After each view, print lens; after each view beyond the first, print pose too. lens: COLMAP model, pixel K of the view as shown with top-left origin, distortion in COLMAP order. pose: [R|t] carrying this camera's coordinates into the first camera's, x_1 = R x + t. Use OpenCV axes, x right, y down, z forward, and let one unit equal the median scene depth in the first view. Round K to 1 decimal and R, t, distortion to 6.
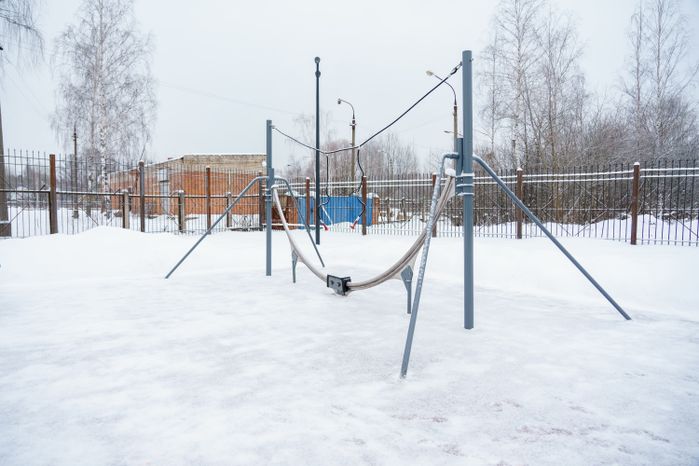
lens RADIAL K [[493.3, 0, 349.5], [0, 493.3, 233.0], [0, 0, 1]] dist [0.010356, 0.004817]
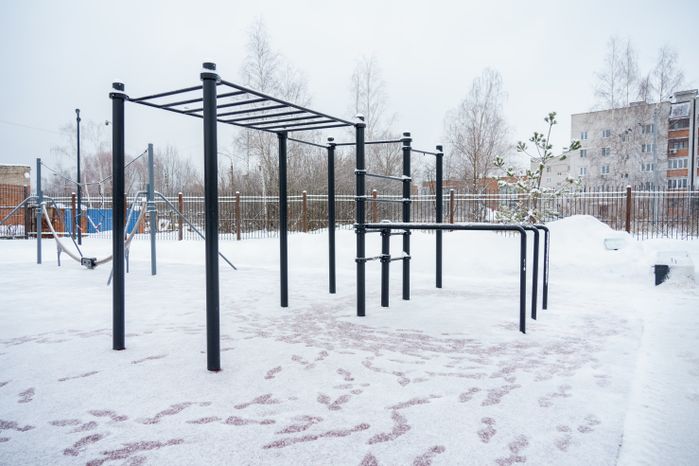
lens RADIAL K [[495.5, 0, 351.5], [0, 495.5, 238.1], [0, 0, 1]] dist [-0.002766, -0.000035]
pose [[0.914710, -0.011366, 0.403951, 0.035903], [0.017429, 0.999784, -0.011334, 0.016767], [-0.403735, 0.017408, 0.914710, -0.282057]]
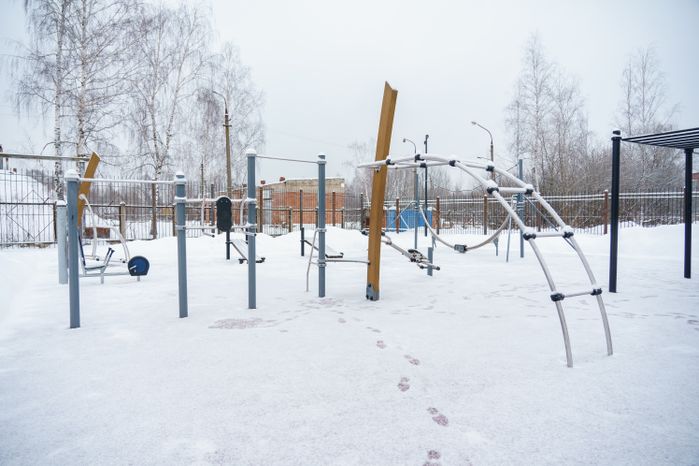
lens RADIAL K [[477.2, 0, 349.8], [0, 477.2, 236.3], [0, 0, 1]] dist [-0.000606, 0.001917]
pose [[0.999042, -0.003396, -0.043622, -0.137425], [0.002648, 0.999849, -0.017200, 0.026151], [0.043674, 0.017068, 0.998900, -0.390096]]
